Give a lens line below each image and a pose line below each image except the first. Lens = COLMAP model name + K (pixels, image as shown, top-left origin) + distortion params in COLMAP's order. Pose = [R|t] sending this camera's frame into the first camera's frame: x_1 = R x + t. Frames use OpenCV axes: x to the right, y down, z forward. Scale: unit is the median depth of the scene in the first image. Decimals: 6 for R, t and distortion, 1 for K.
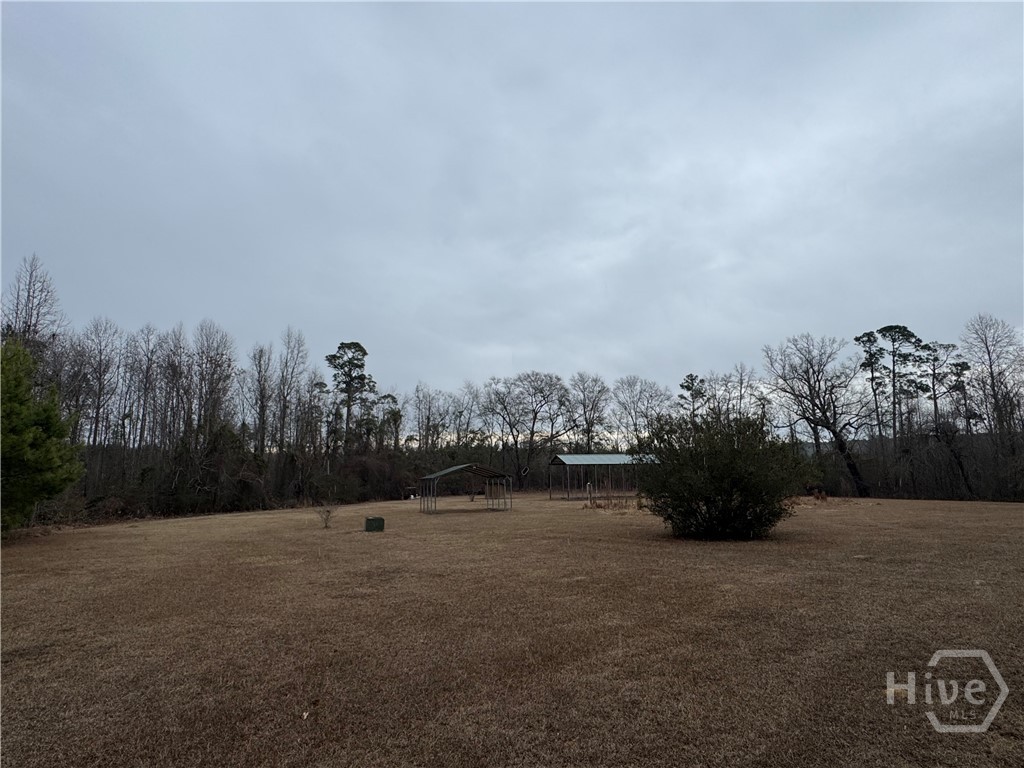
lens RADIAL K [[538.6, 0, 512.0], [0, 538.6, 379.5], [0, 0, 1]] dist [-0.006130, 0.000104]
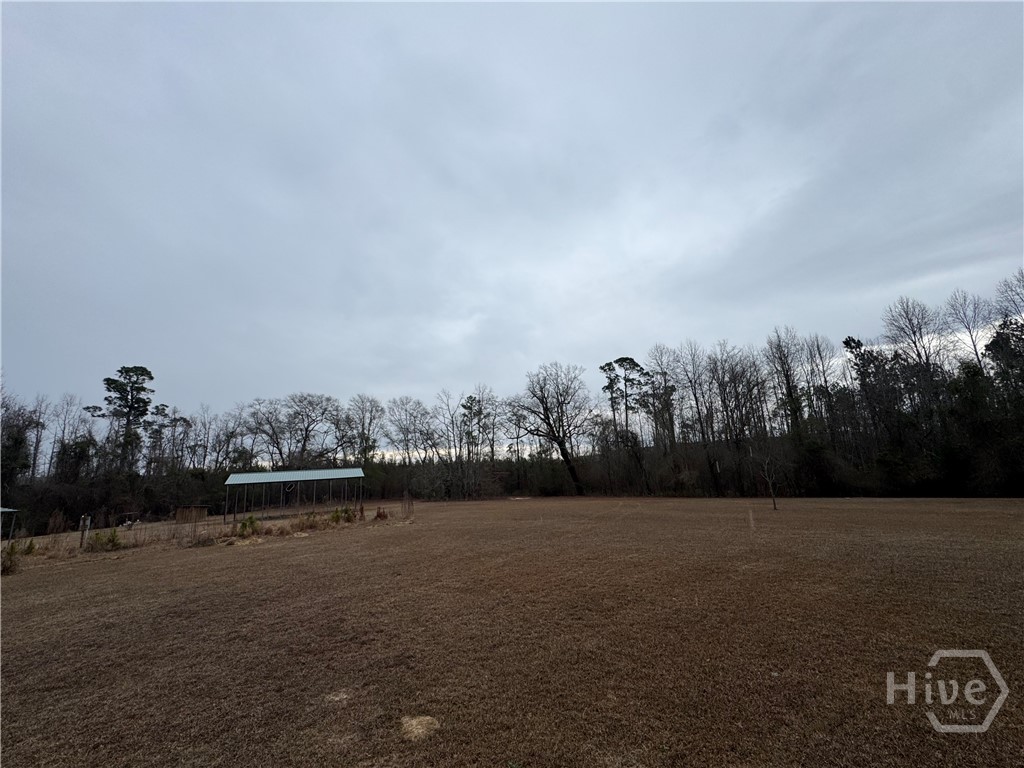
lens RADIAL K [[408.7, 0, 512.7], [0, 408.7, 383.7], [0, 0, 1]] dist [-0.002198, 0.000037]
pose [[0.975083, -0.000161, 0.221838, 0.226114], [0.012147, 0.998538, -0.052669, 0.012492], [-0.221505, 0.054051, 0.973660, 0.094292]]
